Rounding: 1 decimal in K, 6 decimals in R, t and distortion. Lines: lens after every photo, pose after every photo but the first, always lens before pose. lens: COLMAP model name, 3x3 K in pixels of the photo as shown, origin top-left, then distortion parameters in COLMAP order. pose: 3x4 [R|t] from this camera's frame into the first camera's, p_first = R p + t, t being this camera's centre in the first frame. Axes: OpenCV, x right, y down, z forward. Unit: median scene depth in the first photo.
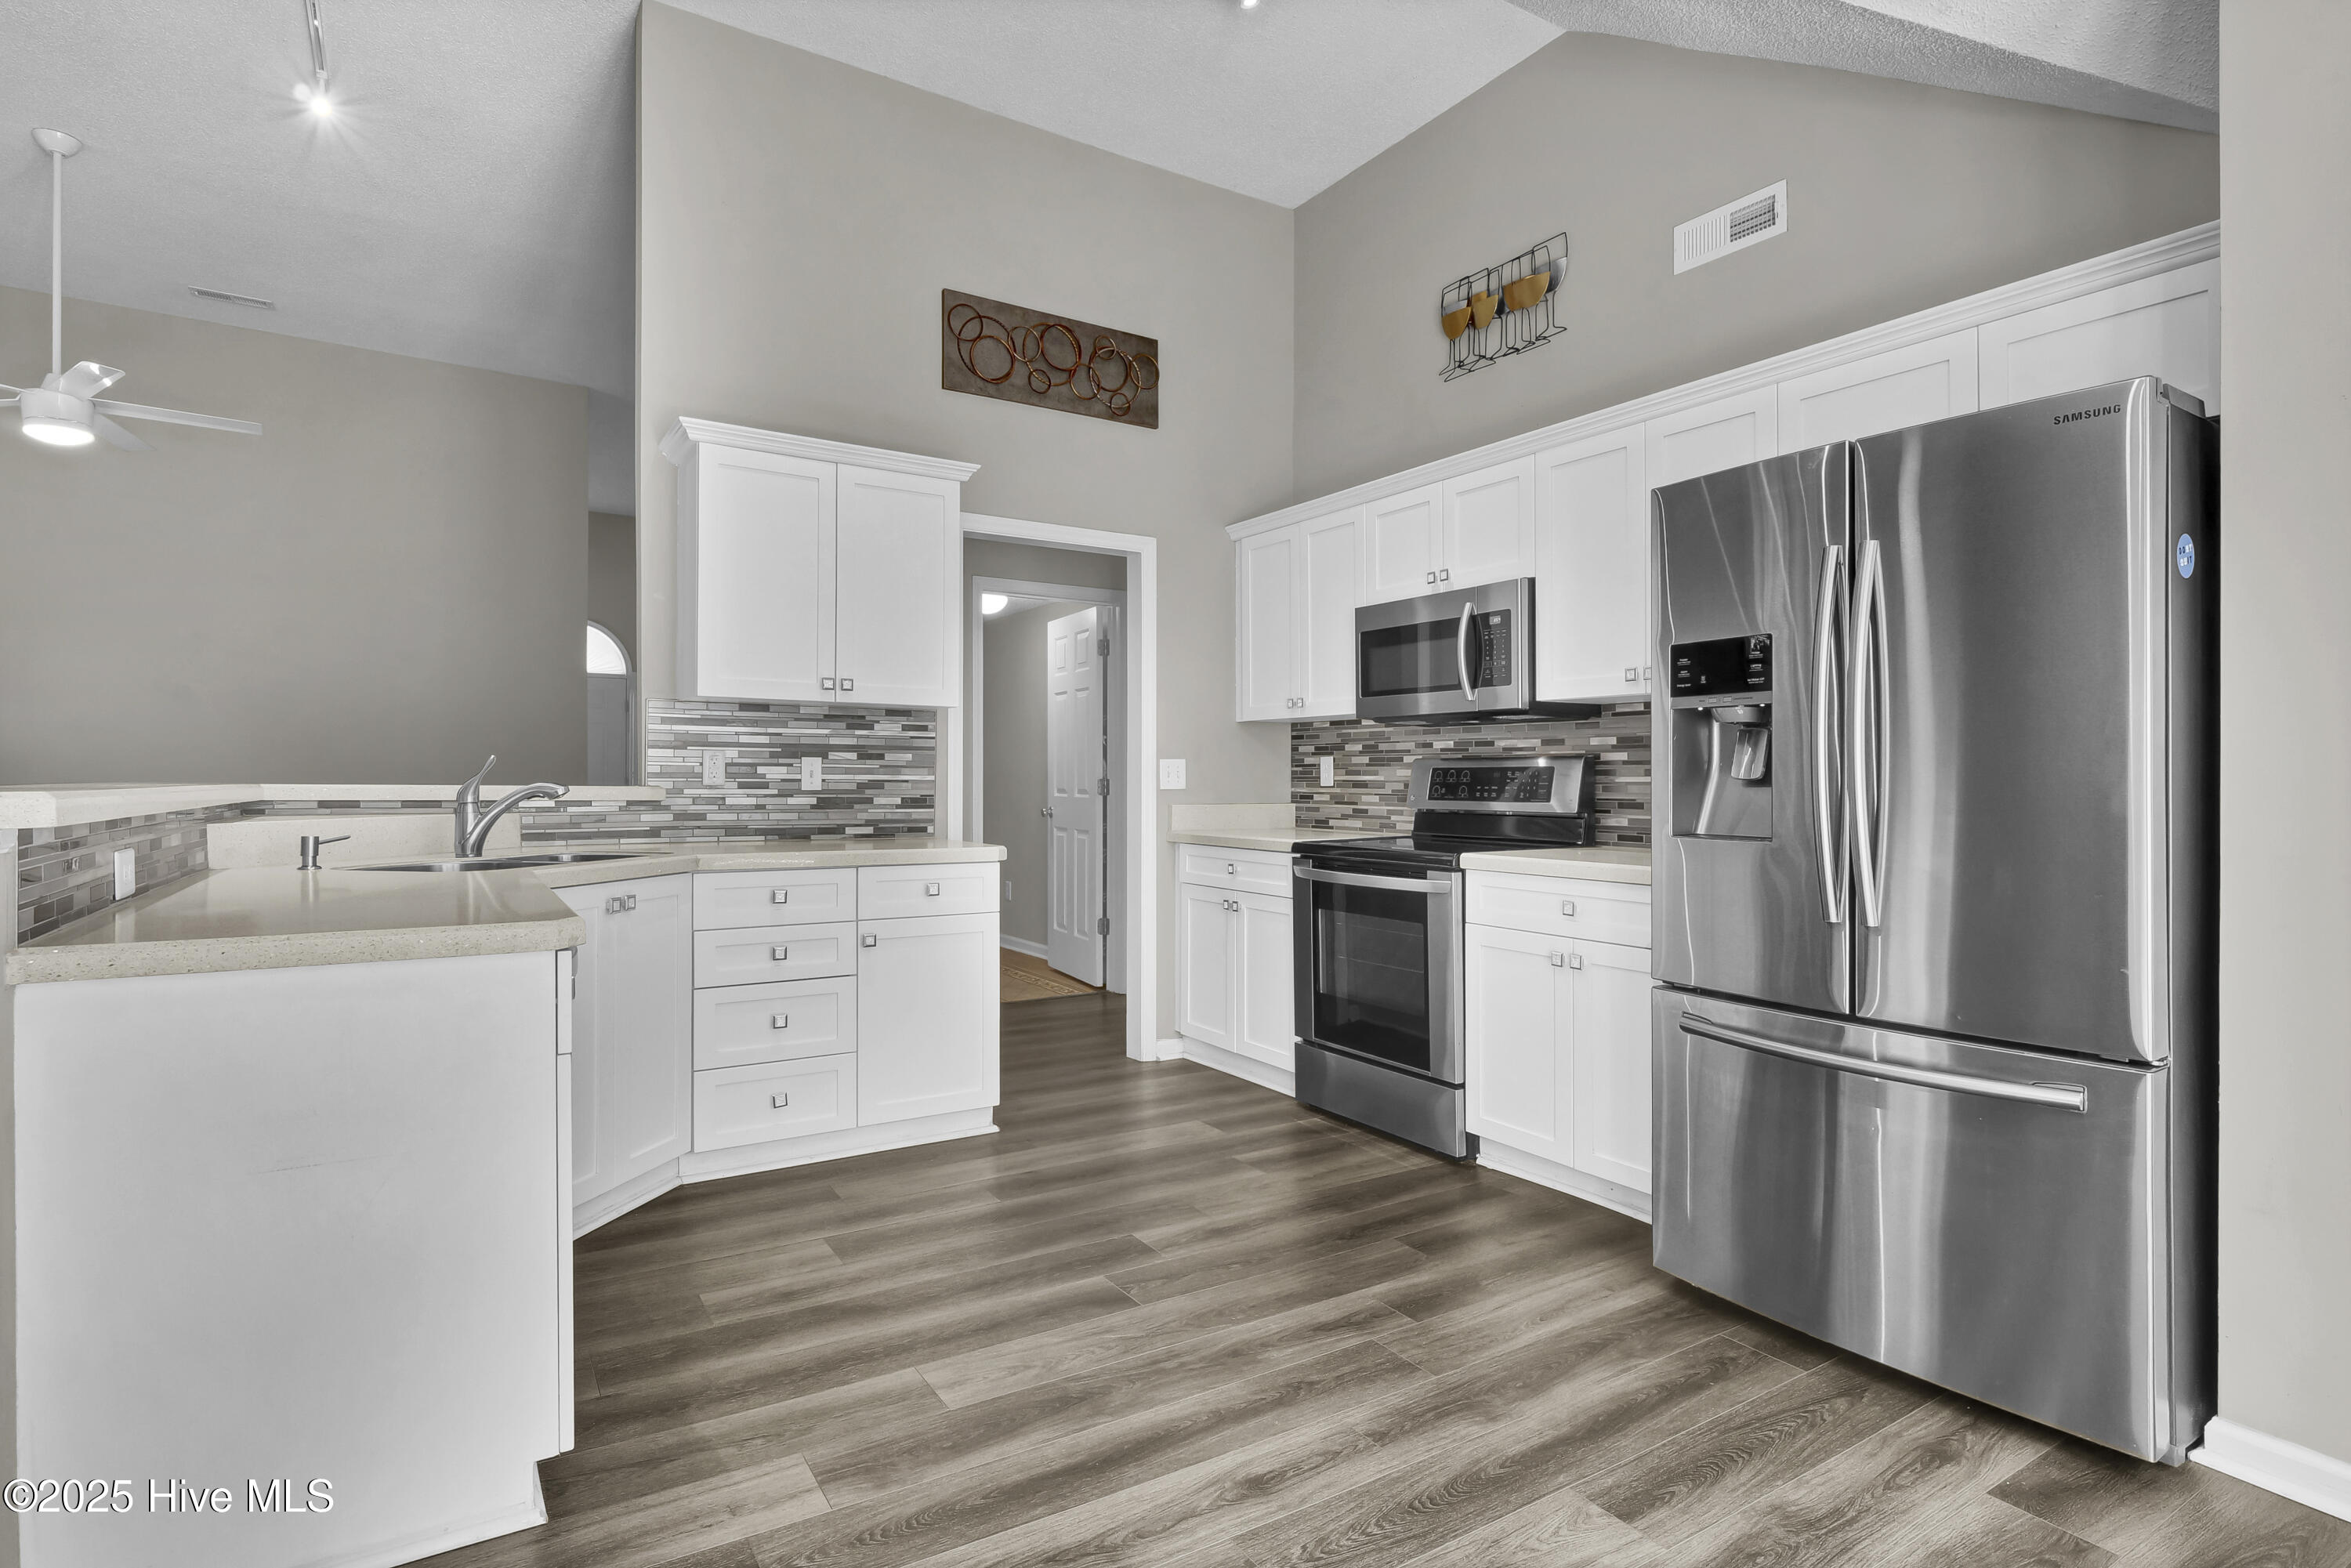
lens RADIAL K [[1200.1, 0, 1164.7], [0, 1200.1, 777.4], [0, 0, 1]] dist [-0.004889, -0.000843]
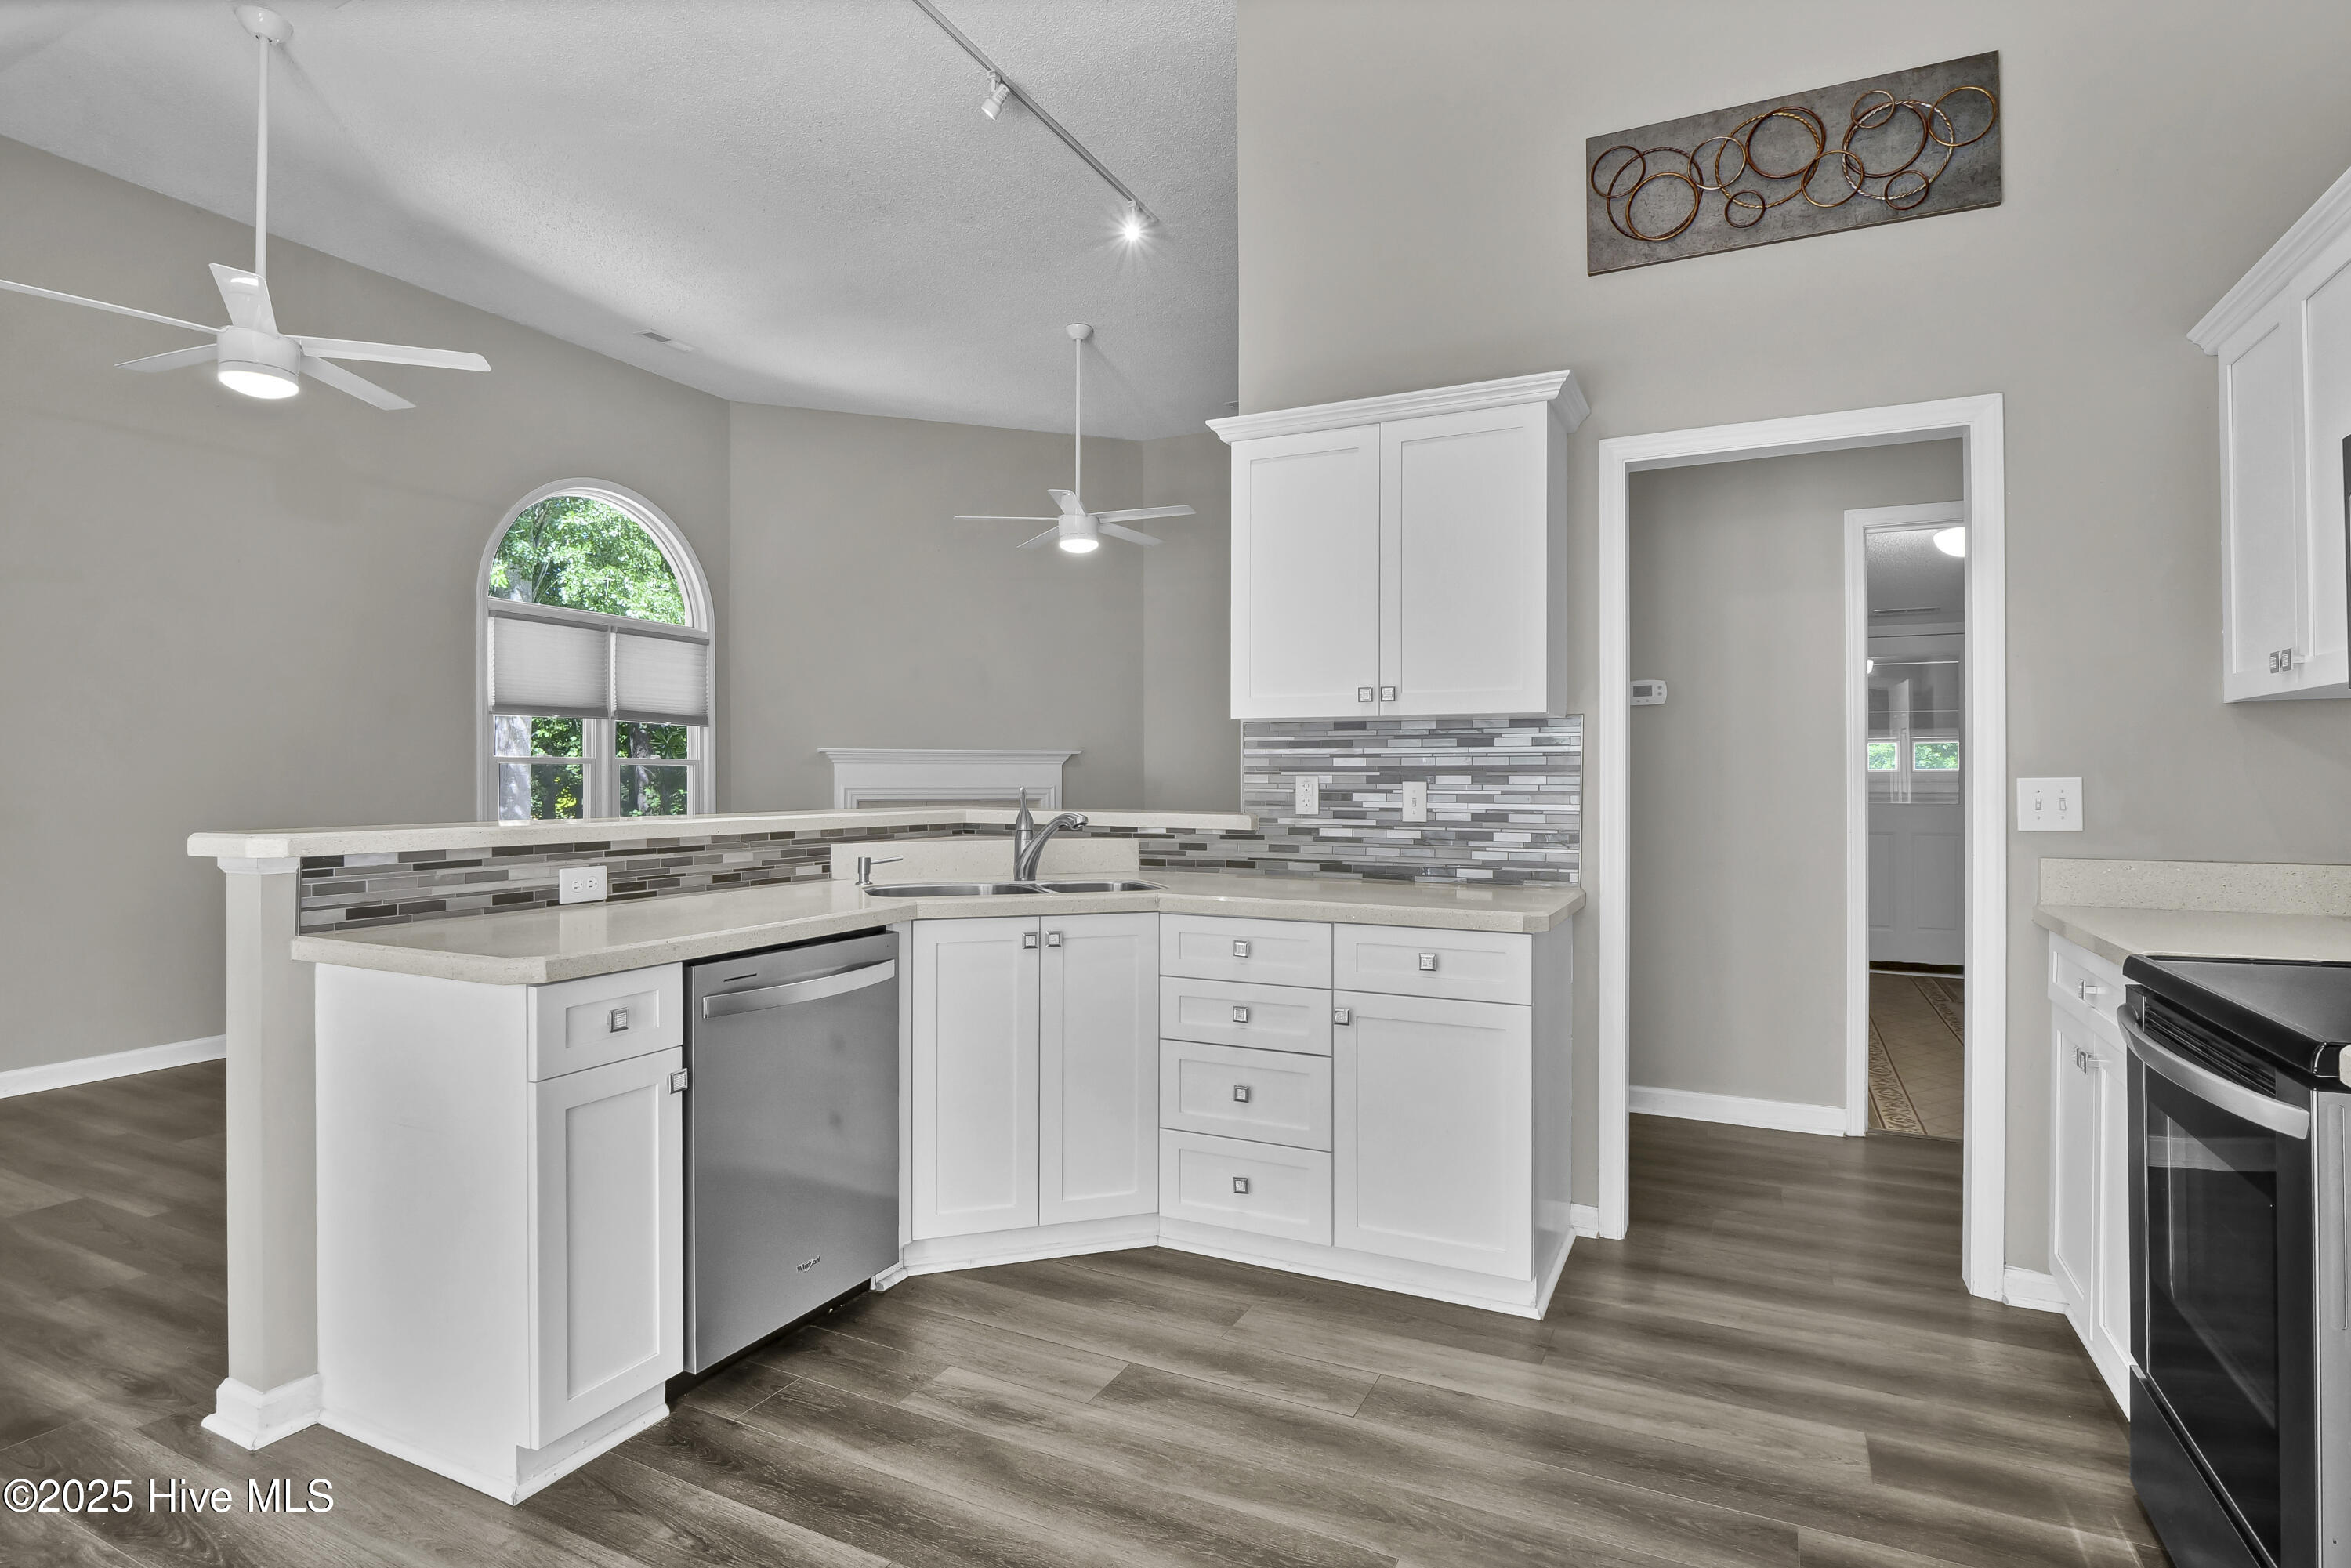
lens RADIAL K [[1200.1, 0, 1167.4], [0, 1200.1, 782.0], [0, 0, 1]] dist [-0.004889, -0.000843]
pose [[0.517148, -0.003009, -0.855890, 0.326267], [0.002718, 0.999995, -0.001874, -0.015684], [0.855891, -0.001357, 0.517154, 0.426868]]
